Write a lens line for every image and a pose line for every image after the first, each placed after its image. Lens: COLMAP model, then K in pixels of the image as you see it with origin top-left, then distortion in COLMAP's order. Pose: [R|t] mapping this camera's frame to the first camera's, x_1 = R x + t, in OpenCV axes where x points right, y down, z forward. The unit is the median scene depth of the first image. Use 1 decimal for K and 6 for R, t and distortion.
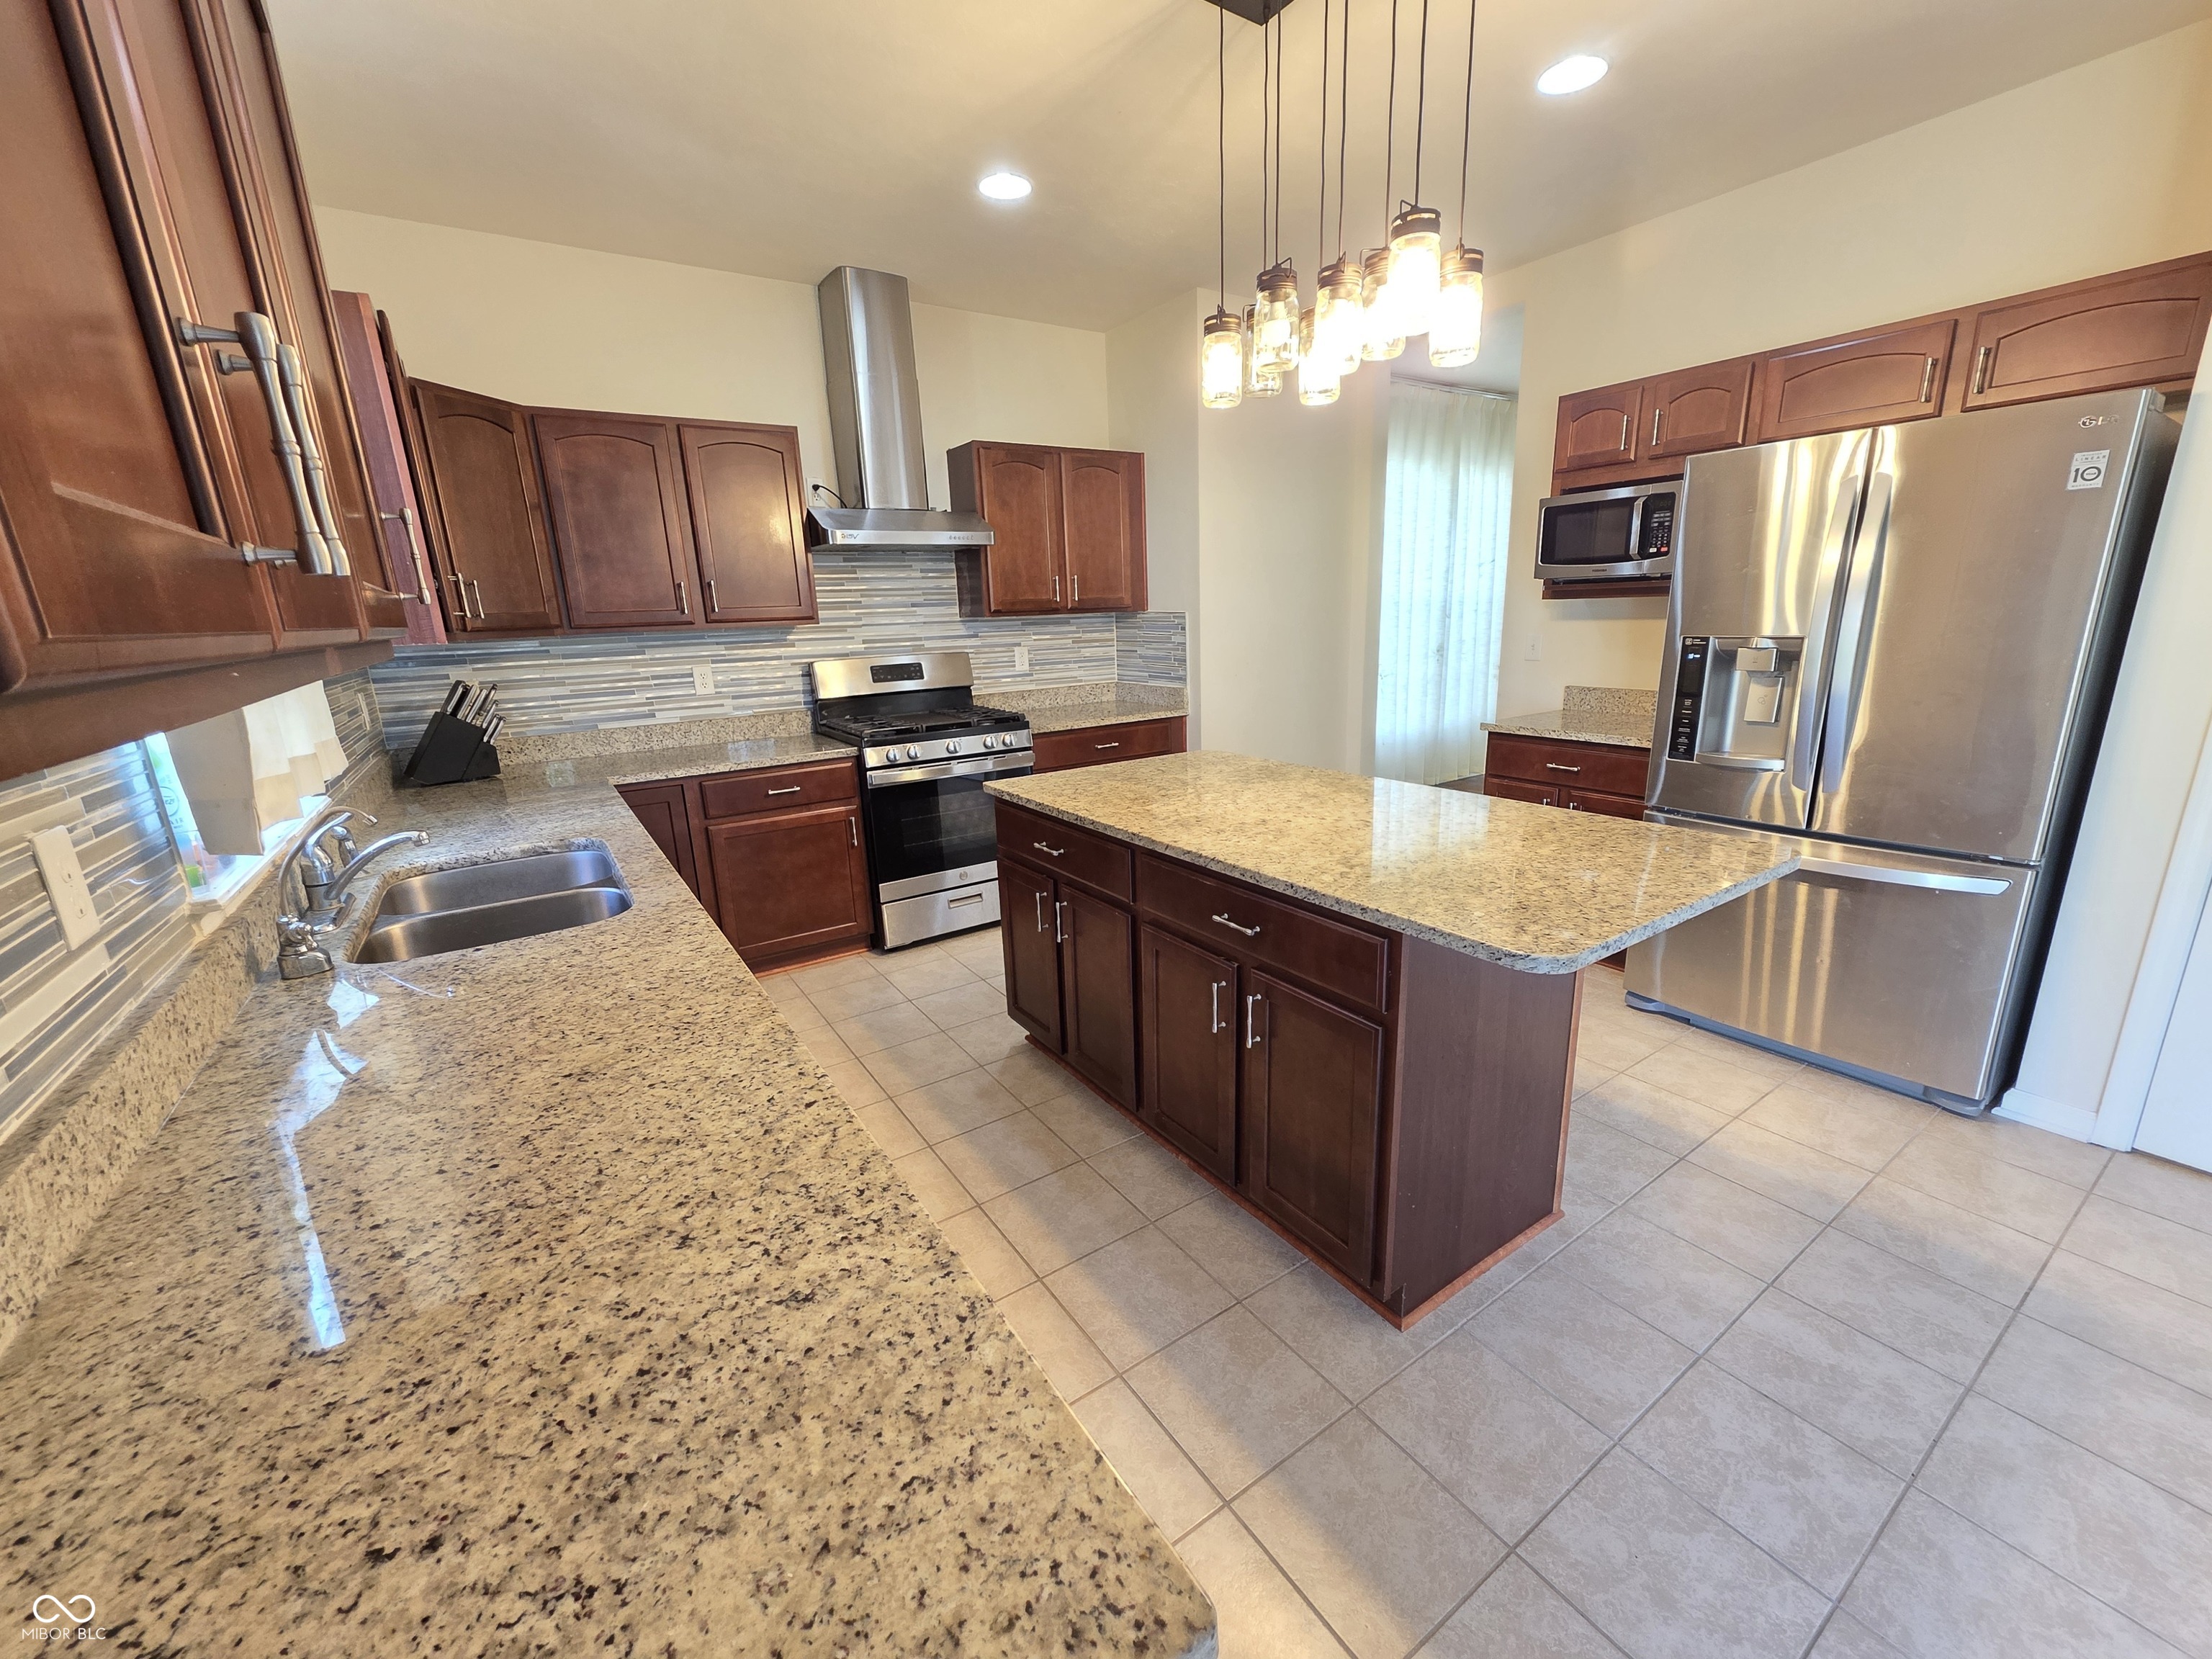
lens RADIAL K [[877.2, 0, 1107.5], [0, 877.2, 834.4], [0, 0, 1]] dist [0.001370, 0.000255]
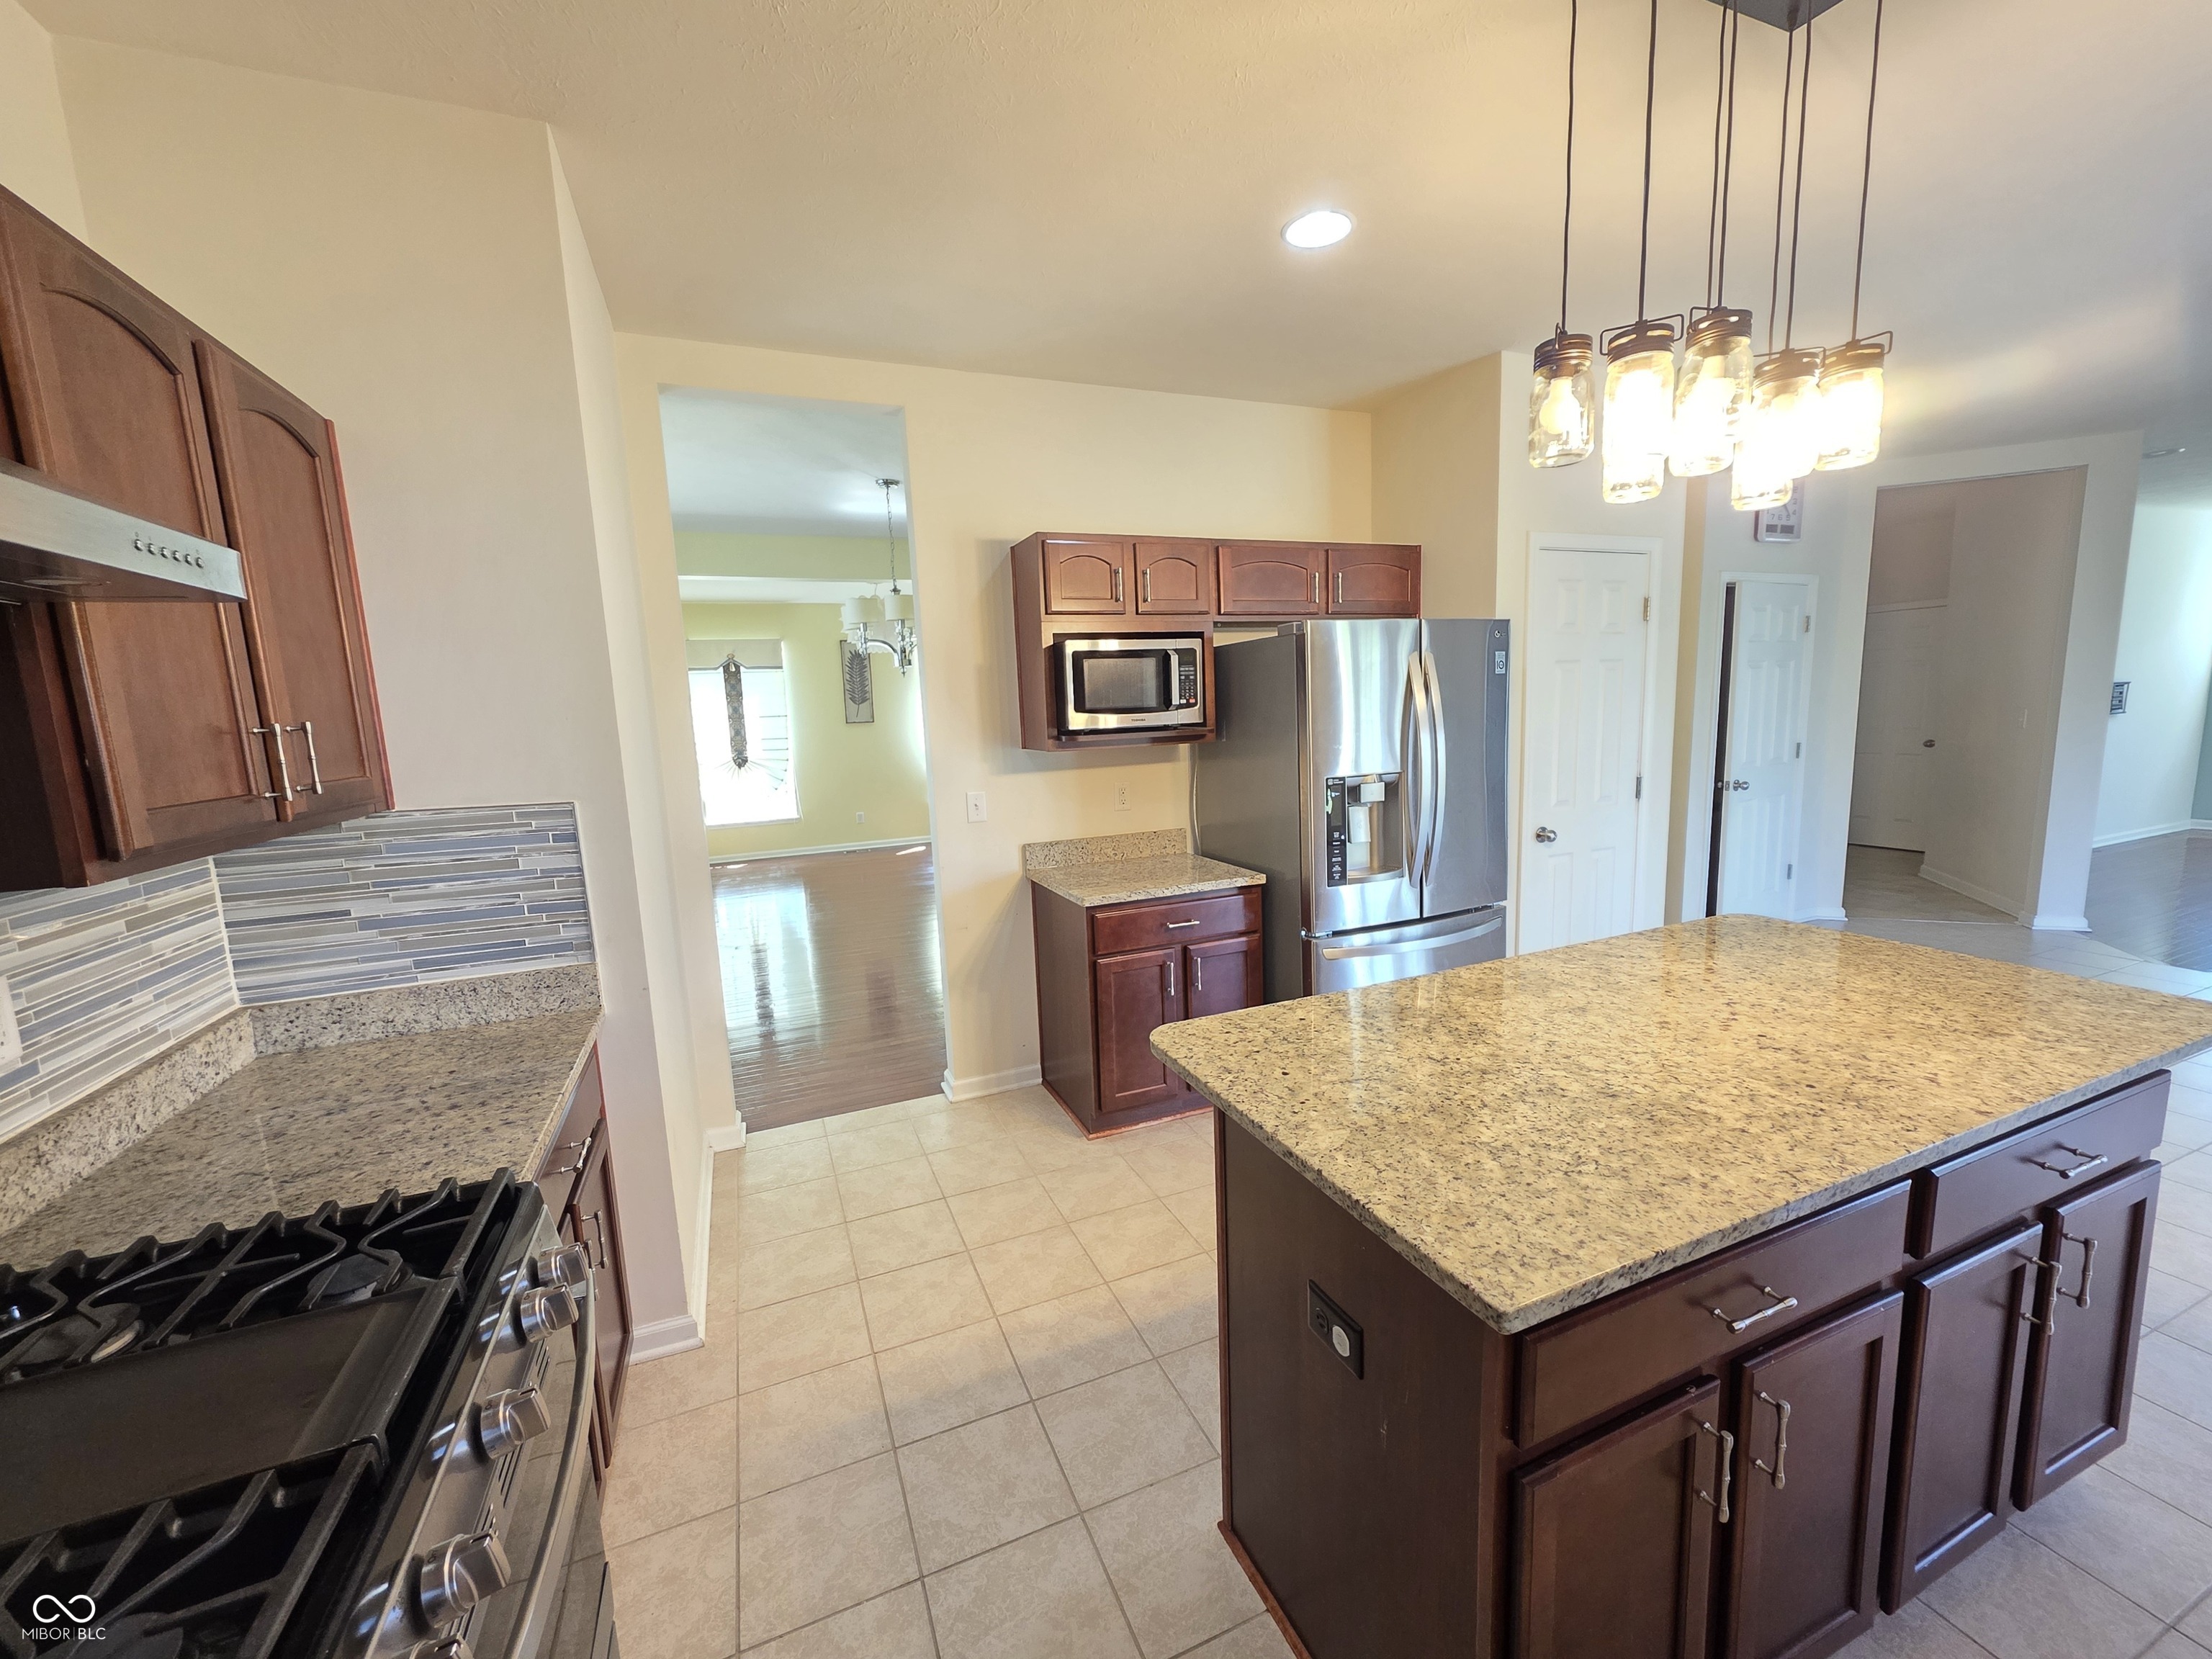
lens RADIAL K [[881.0, 0, 1105.9], [0, 881.0, 839.3], [0, 0, 1]] dist [-0.001119, 0.000256]
pose [[0.197853, -0.121312, 0.972696, -0.343895], [0.280640, 0.957785, 0.062369, -0.212905], [-0.939200, 0.260637, 0.223545, 0.737526]]
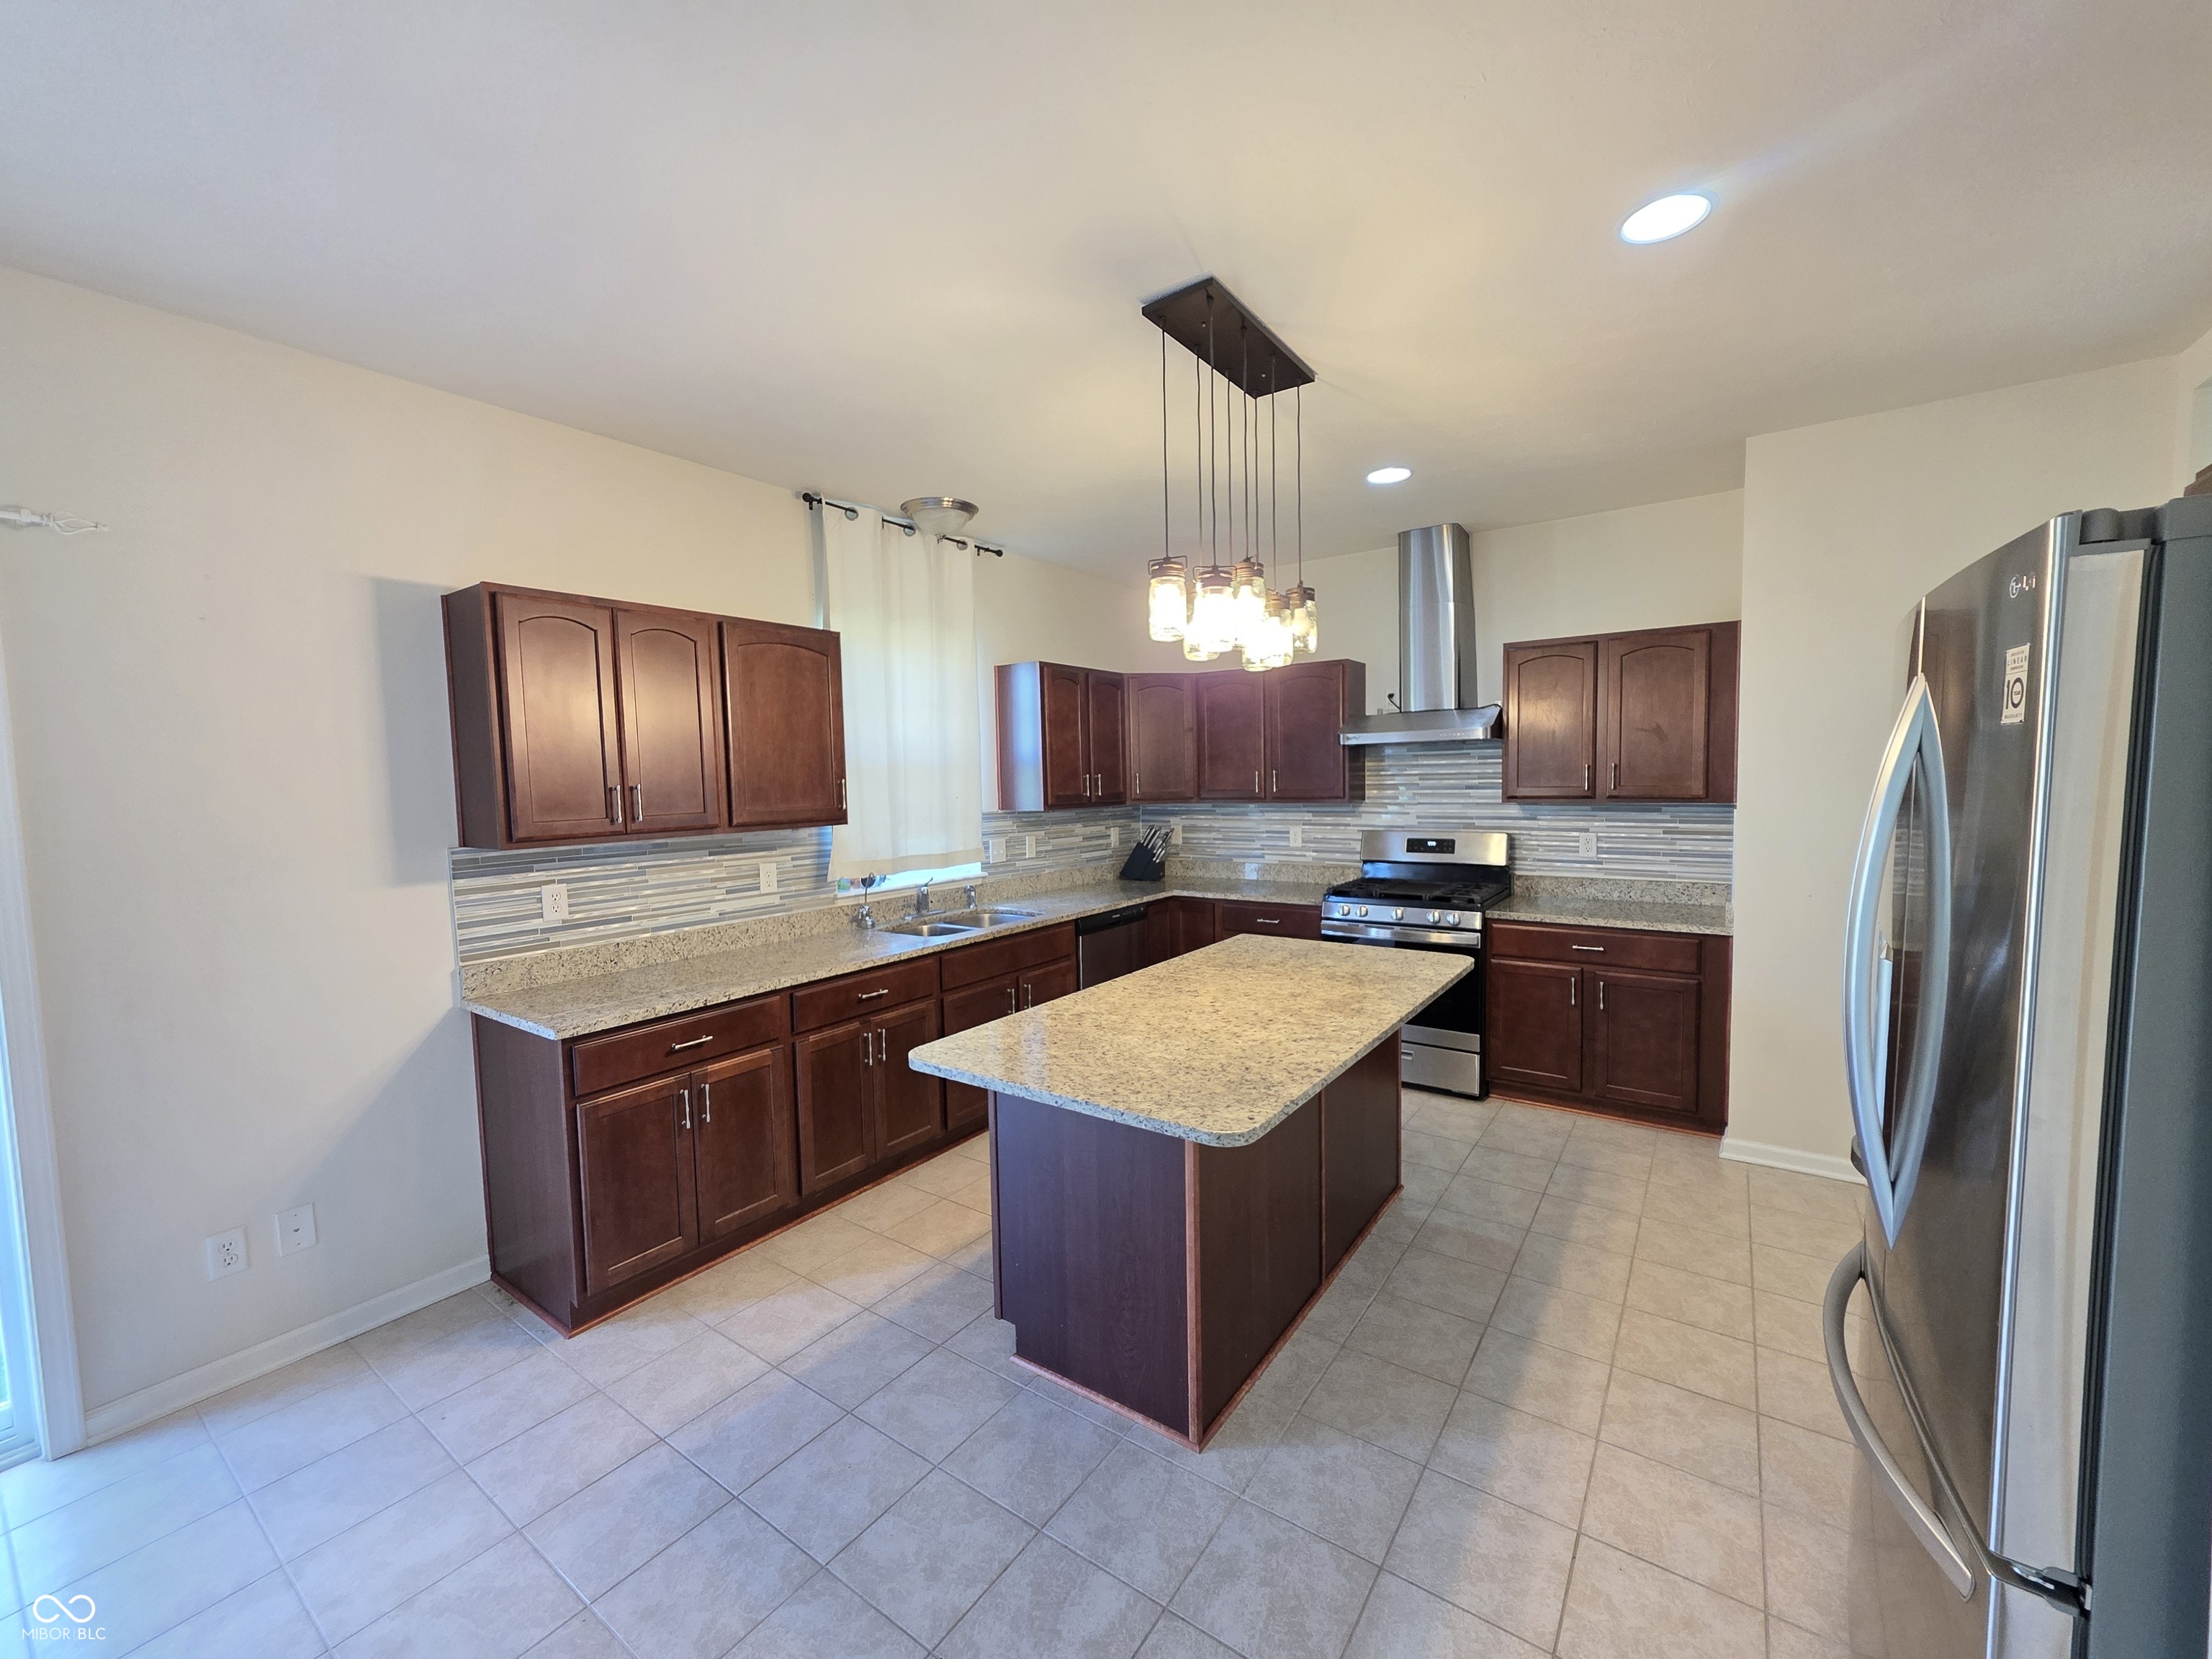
lens RADIAL K [[882.4, 0, 1111.8], [0, 882.4, 834.4], [0, 0, 1]] dist [-0.001696, 0.000248]
pose [[0.358427, 0.090514, -0.929160, 0.726351], [-0.226837, 0.973905, 0.007369, -0.122653], [0.905580, 0.208127, 0.369605, 0.217895]]
